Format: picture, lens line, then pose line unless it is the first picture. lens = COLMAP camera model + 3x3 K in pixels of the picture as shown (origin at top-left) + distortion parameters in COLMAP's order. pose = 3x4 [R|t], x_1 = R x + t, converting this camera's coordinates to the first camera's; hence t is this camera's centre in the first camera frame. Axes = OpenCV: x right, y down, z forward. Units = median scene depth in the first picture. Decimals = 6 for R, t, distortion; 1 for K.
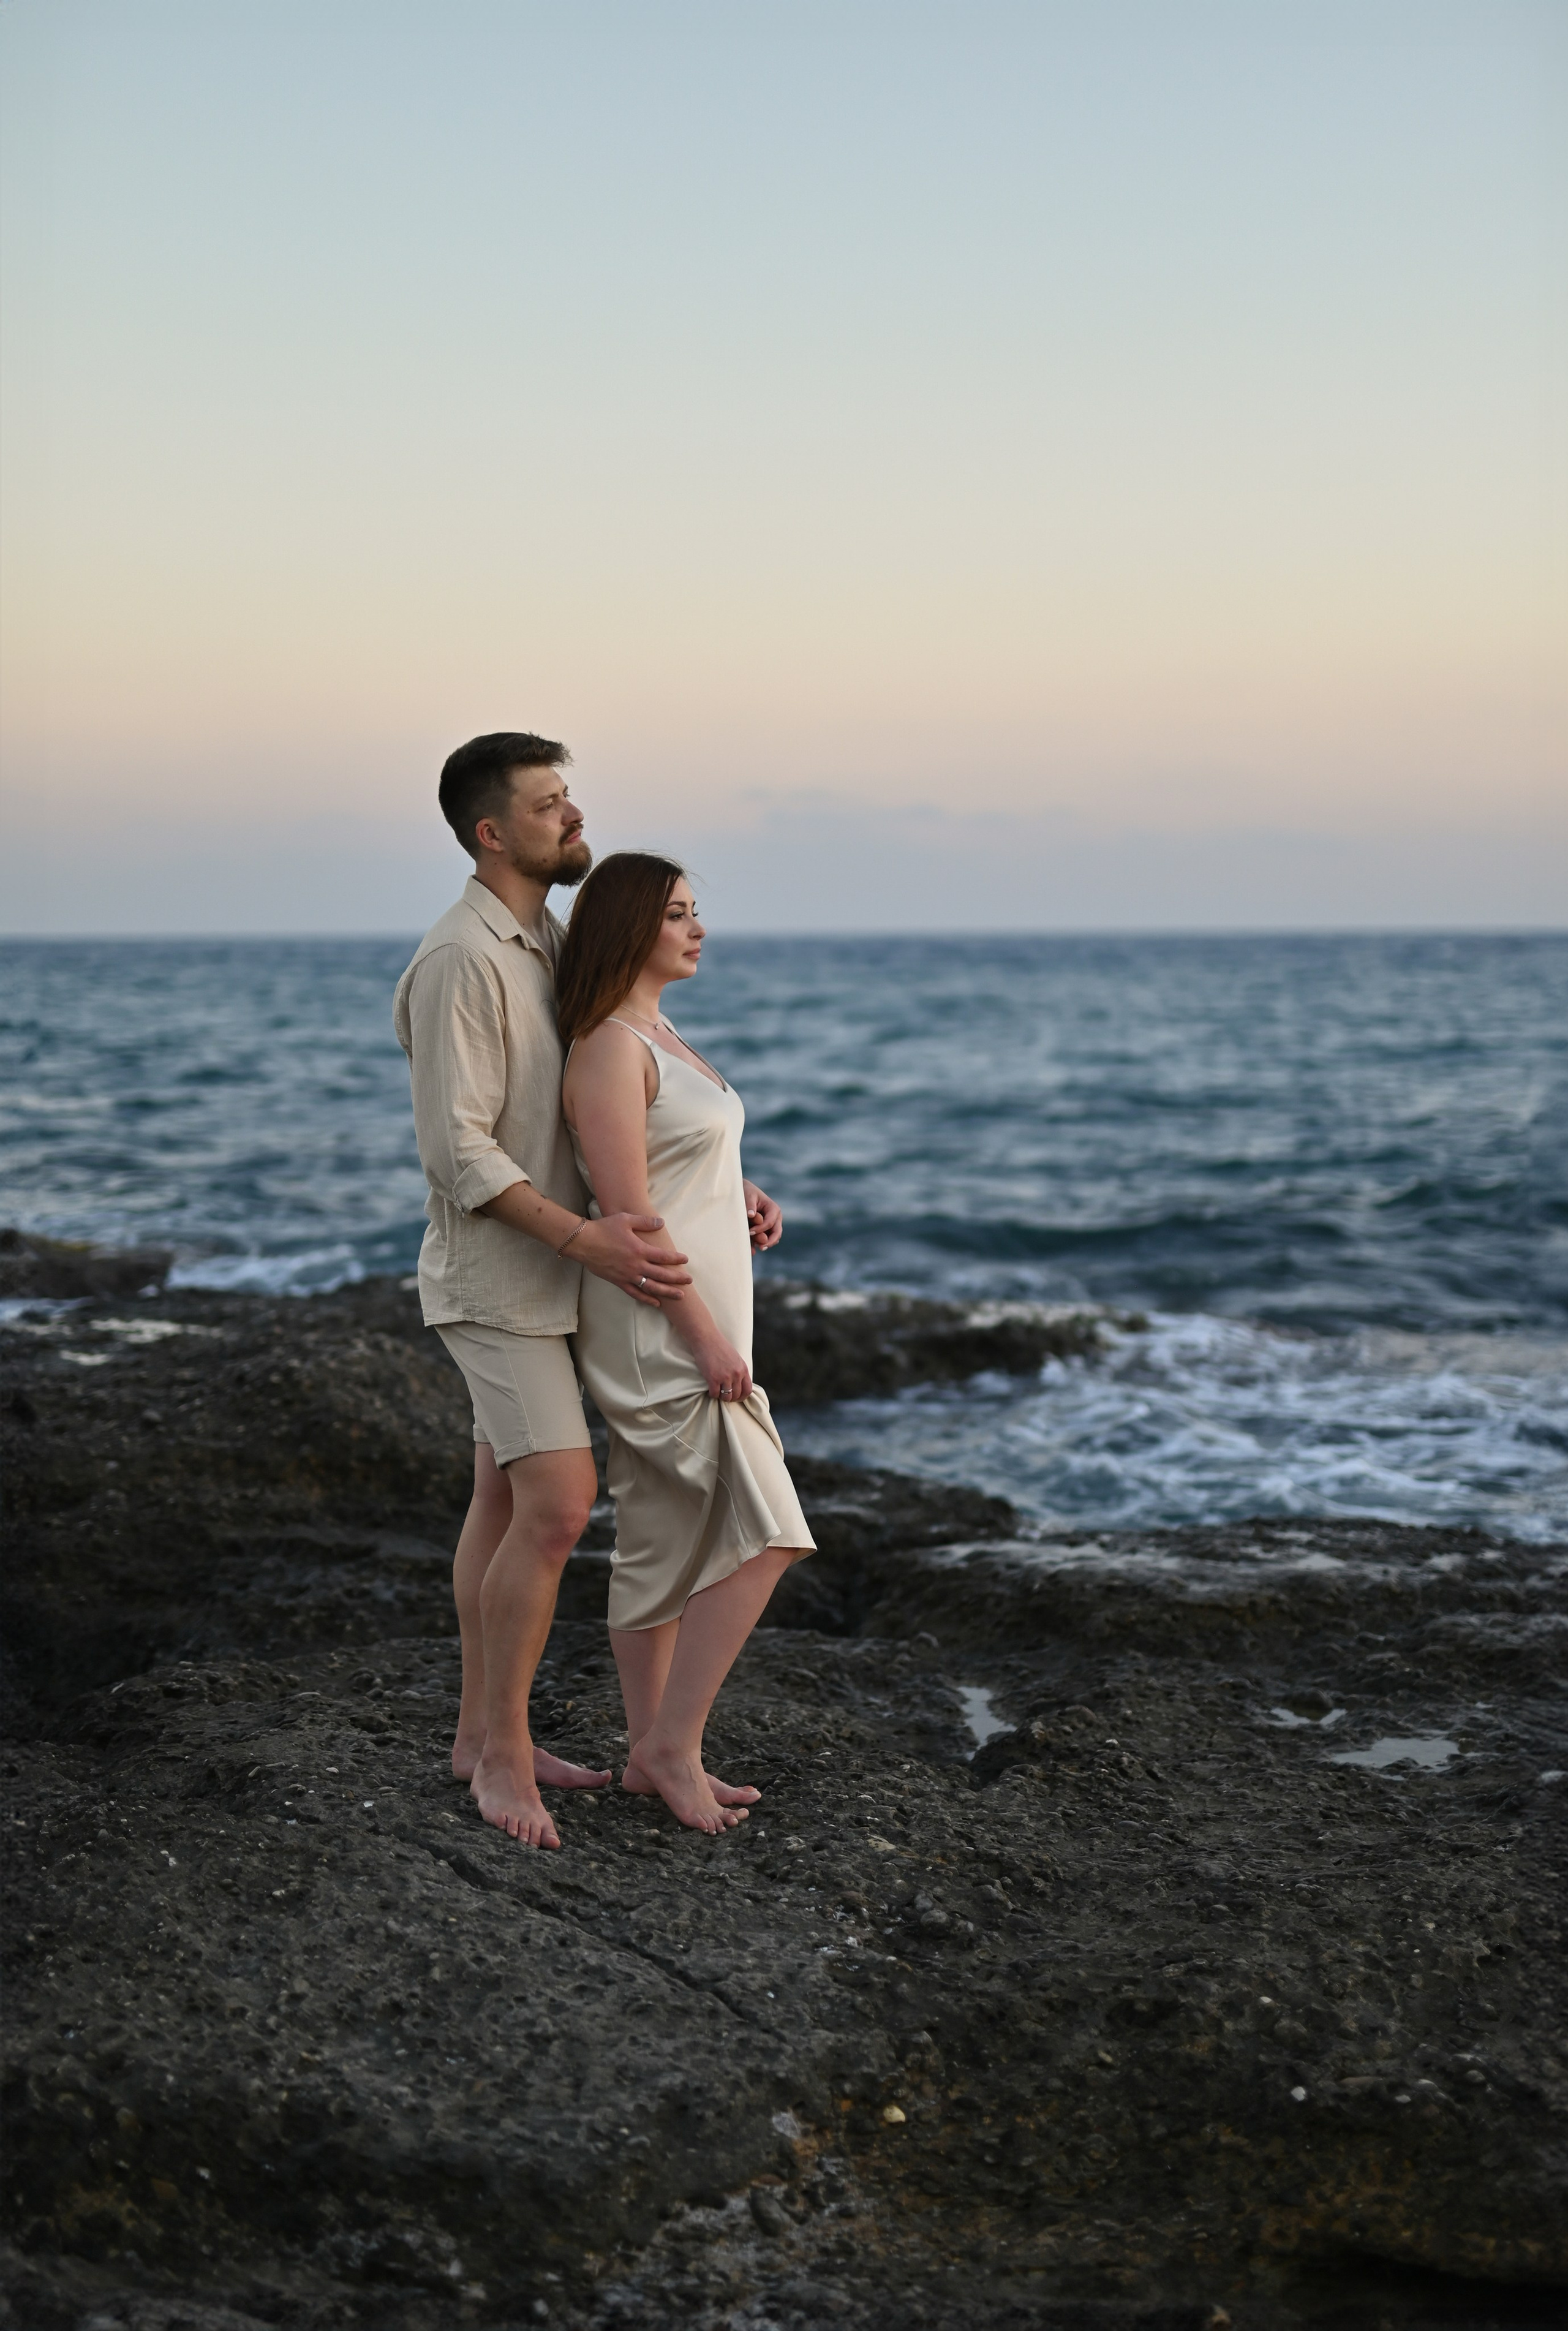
lens RADIAL K [[3307.2, 0, 787.0], [0, 3307.2, 1166.6], [0, 0, 1]] dist [0.004872, 0.000000]
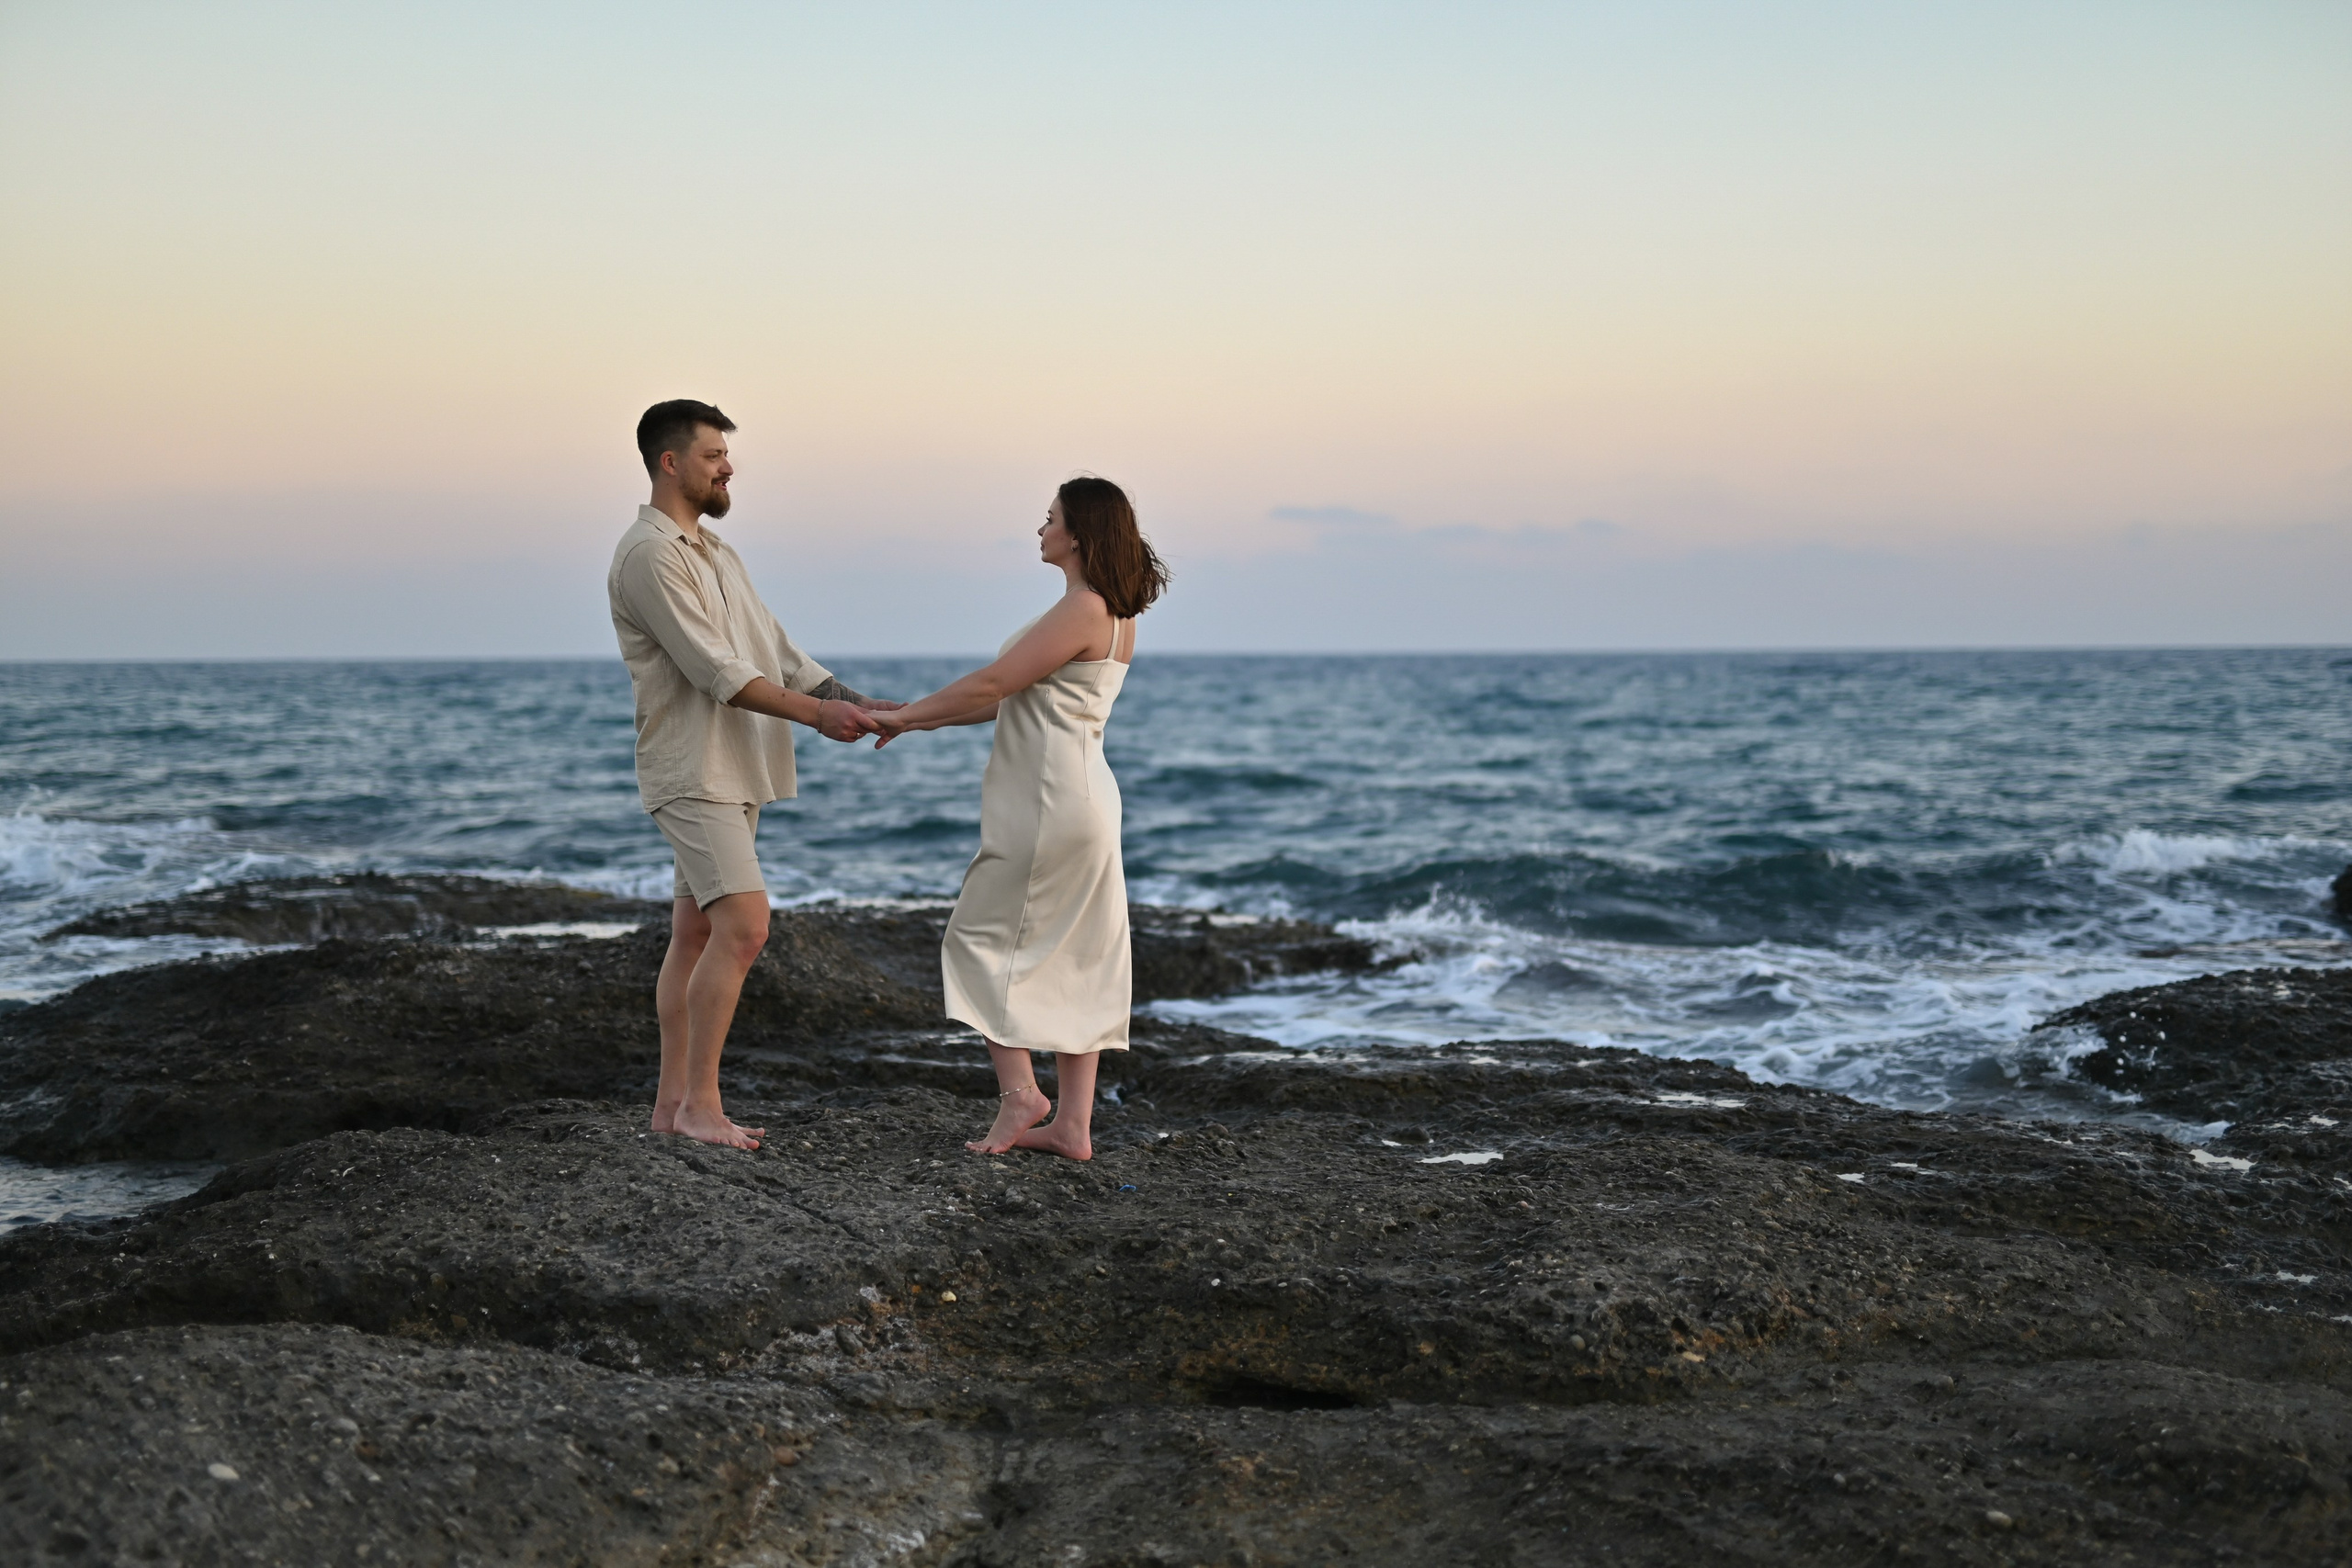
lens RADIAL K [[3337.0, 0, 1173.4], [0, 3337.0, 783.0], [0, 0, 1]] dist [0.004872, 0.000000]
pose [[0.998190, 0.000538, -0.060139, 0.223886], [-0.002424, 0.999507, -0.031297, 0.100469], [0.060093, 0.031386, 0.997699, -0.508472]]
